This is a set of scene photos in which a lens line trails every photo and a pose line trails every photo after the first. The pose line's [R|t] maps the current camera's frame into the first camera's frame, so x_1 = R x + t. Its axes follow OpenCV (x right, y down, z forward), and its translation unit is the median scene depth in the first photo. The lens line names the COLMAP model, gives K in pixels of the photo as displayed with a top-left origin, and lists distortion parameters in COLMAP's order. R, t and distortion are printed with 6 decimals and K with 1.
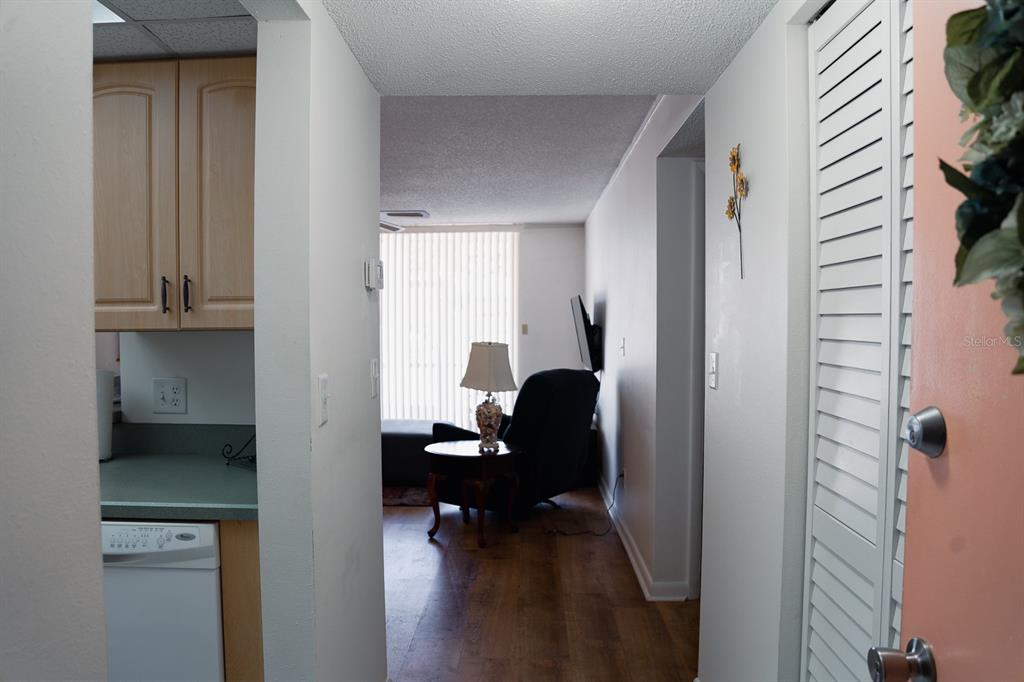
lens RADIAL K [[707.0, 0, 512.0], [0, 707.0, 341.0], [0, 0, 1]] dist [-0.130088, 0.077176]
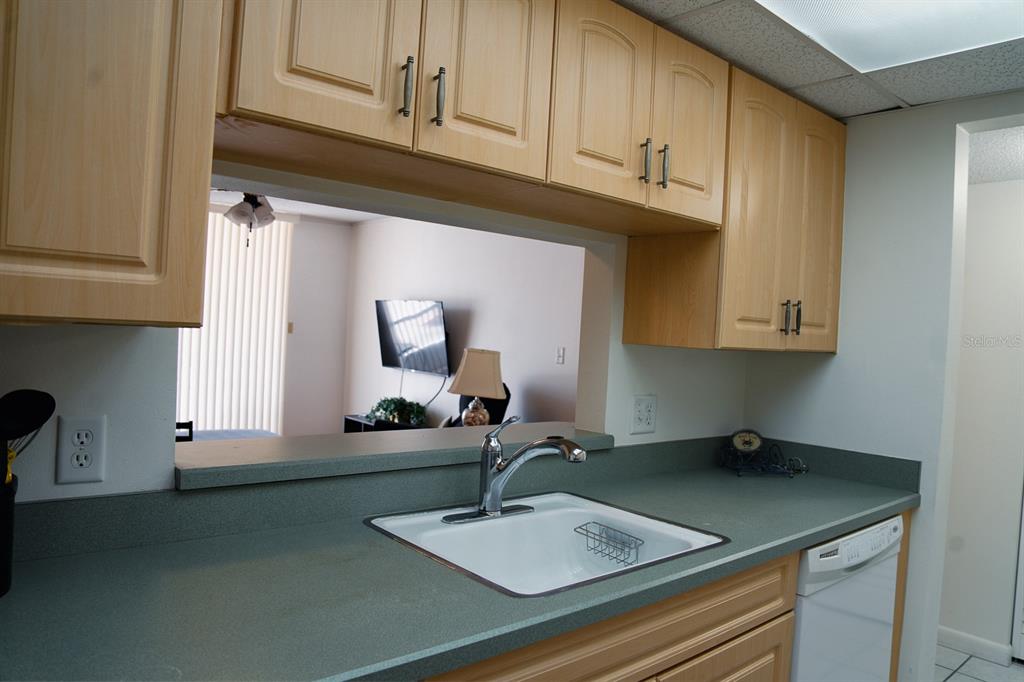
lens RADIAL K [[707.0, 0, 512.0], [0, 707.0, 341.0], [0, 0, 1]] dist [-0.130088, 0.077176]
pose [[0.743929, 0.030690, 0.667554, -0.518775], [-0.034370, 0.999380, -0.007642, -0.002880], [-0.667374, -0.017259, 0.744523, 0.171030]]
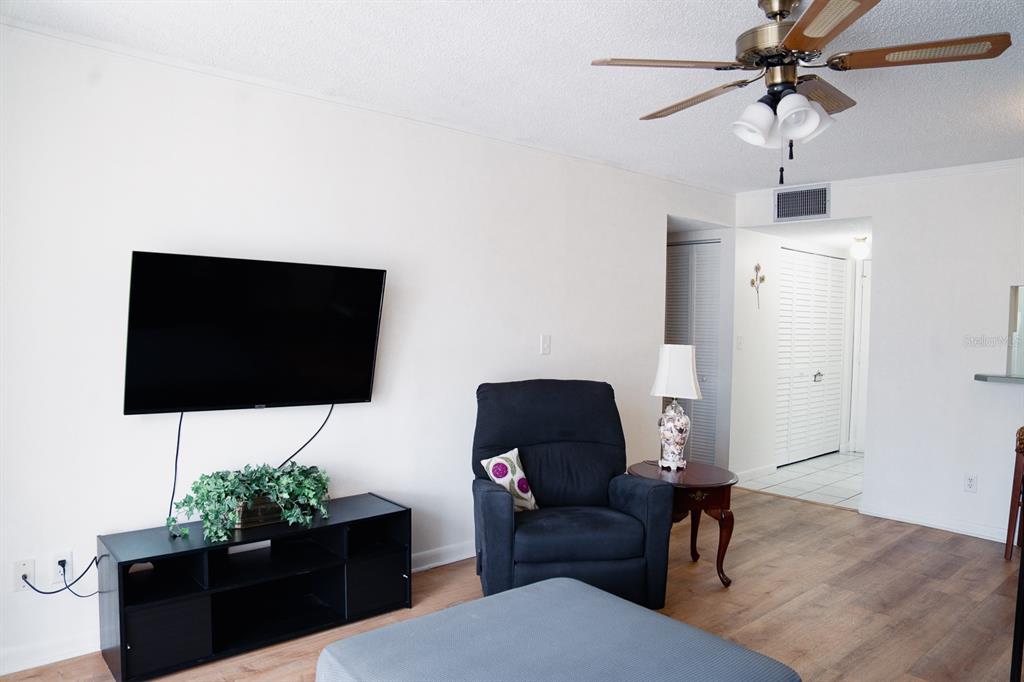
lens RADIAL K [[707.0, 0, 512.0], [0, 707.0, 341.0], [0, 0, 1]] dist [-0.130088, 0.077176]
pose [[-0.679564, -0.034416, 0.732809, -0.405846], [0.001687, 0.998823, 0.048473, -0.033631], [-0.733615, 0.034177, -0.678706, 1.335134]]
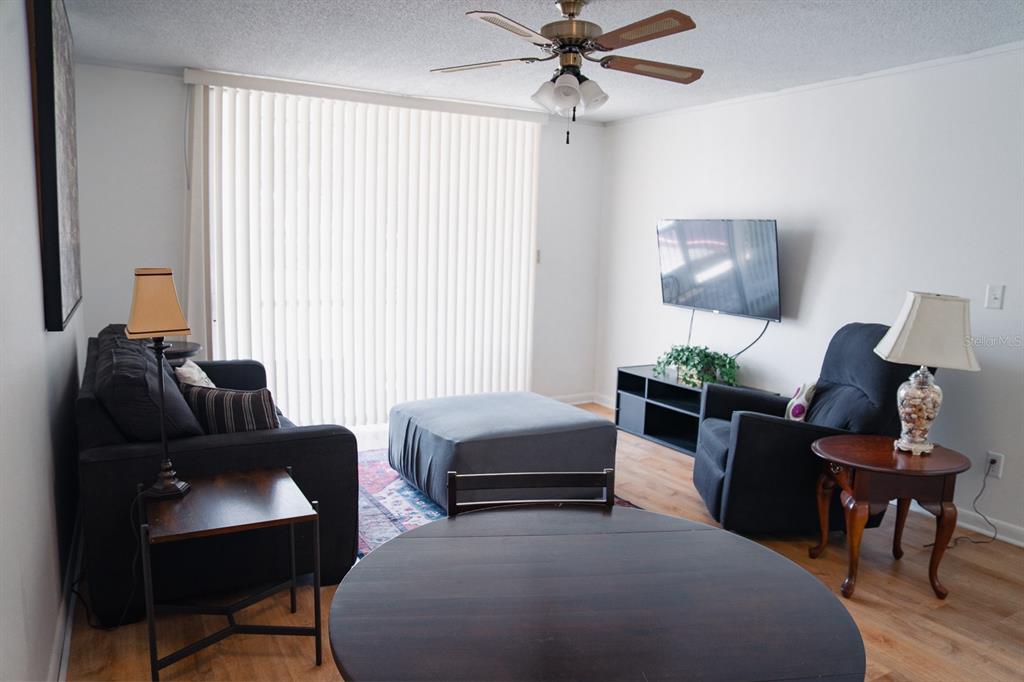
lens RADIAL K [[707.0, 0, 512.0], [0, 707.0, 341.0], [0, 0, 1]] dist [-0.130088, 0.077176]
pose [[0.860630, -0.043236, 0.507393, -0.534150], [-0.015721, 0.993658, 0.111339, -0.014228], [-0.508989, -0.103799, 0.854492, 0.507119]]
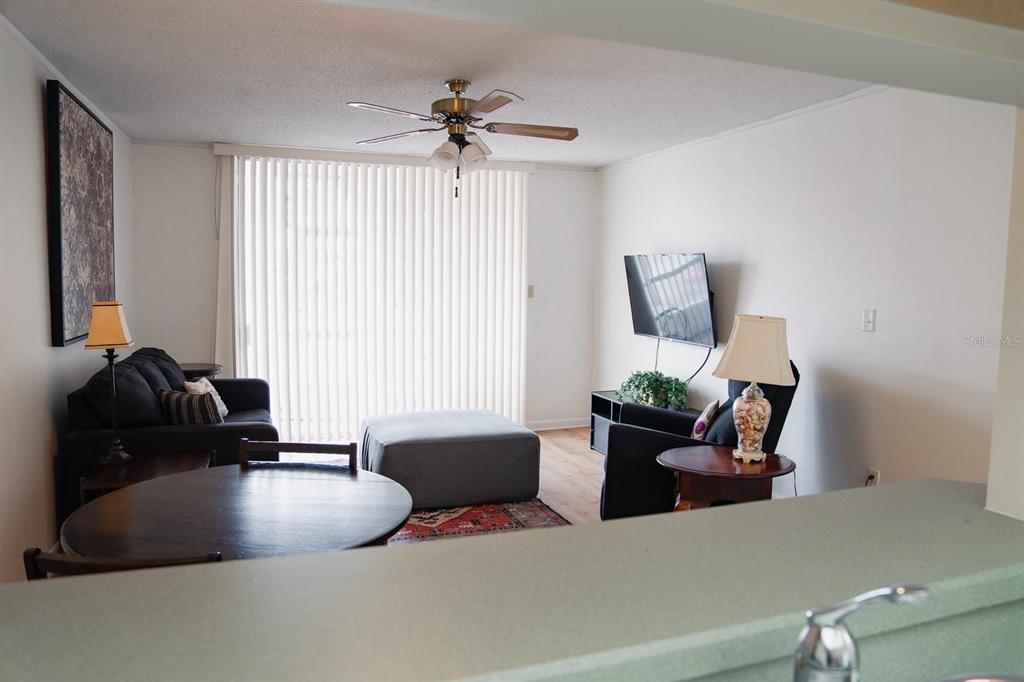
lens RADIAL K [[707.0, 0, 512.0], [0, 707.0, 341.0], [0, 0, 1]] dist [-0.130088, 0.077176]
pose [[0.936322, -0.016861, 0.350739, -0.403401], [-0.004385, 0.998207, 0.059693, -0.011071], [-0.351116, -0.057430, 0.934569, 0.322178]]
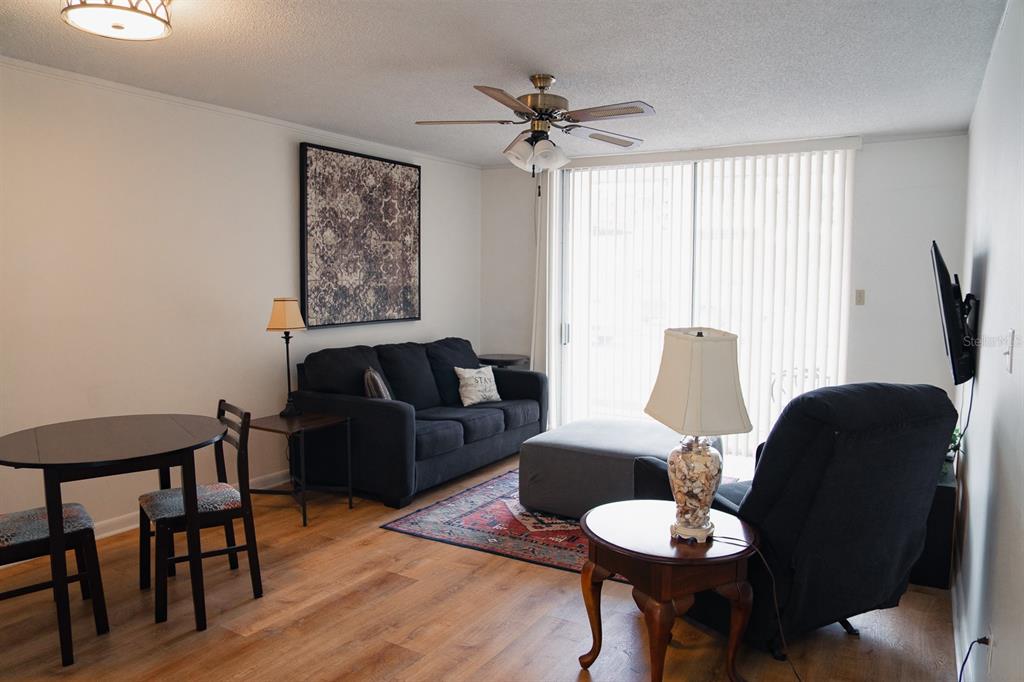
lens RADIAL K [[707.0, 0, 512.0], [0, 707.0, 341.0], [0, 0, 1]] dist [-0.130088, 0.077176]
pose [[0.868036, 0.048314, -0.494144, 0.075931], [-0.018757, 0.997735, 0.064602, -0.015537], [0.496146, -0.046808, 0.866976, 0.390383]]
